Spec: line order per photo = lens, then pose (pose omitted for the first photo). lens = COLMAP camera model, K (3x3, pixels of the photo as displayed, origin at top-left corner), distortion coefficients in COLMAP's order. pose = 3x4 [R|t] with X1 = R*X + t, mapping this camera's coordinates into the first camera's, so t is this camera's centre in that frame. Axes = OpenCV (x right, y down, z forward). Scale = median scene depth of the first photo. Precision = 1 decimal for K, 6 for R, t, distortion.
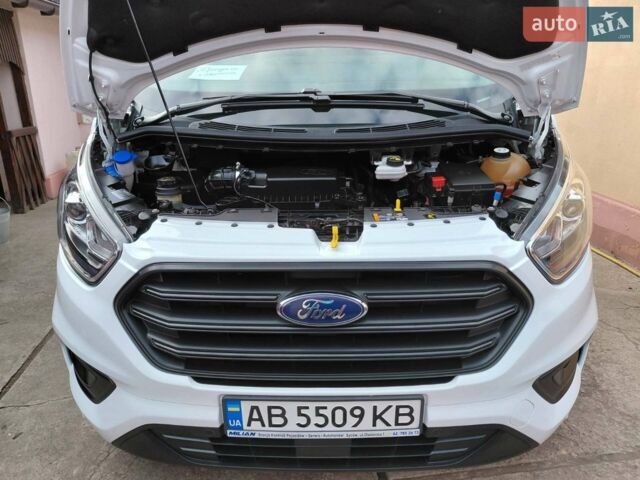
lens RADIAL K [[491.3, 0, 320.0], [0, 491.3, 240.0], [0, 0, 1]] dist [0.080788, -0.132358]
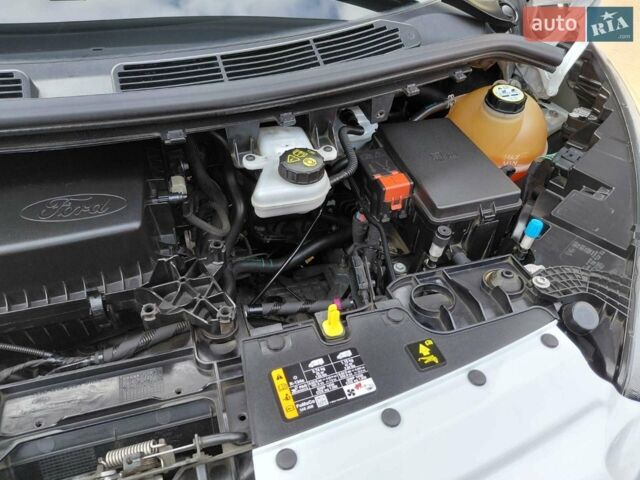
lens RADIAL K [[491.3, 0, 320.0], [0, 491.3, 240.0], [0, 0, 1]] dist [0.080788, -0.132358]
pose [[0.947132, -0.142229, 0.287598, 0.048941], [0.046902, 0.948122, 0.314428, -0.213774], [-0.317399, -0.284315, 0.904667, 0.623531]]
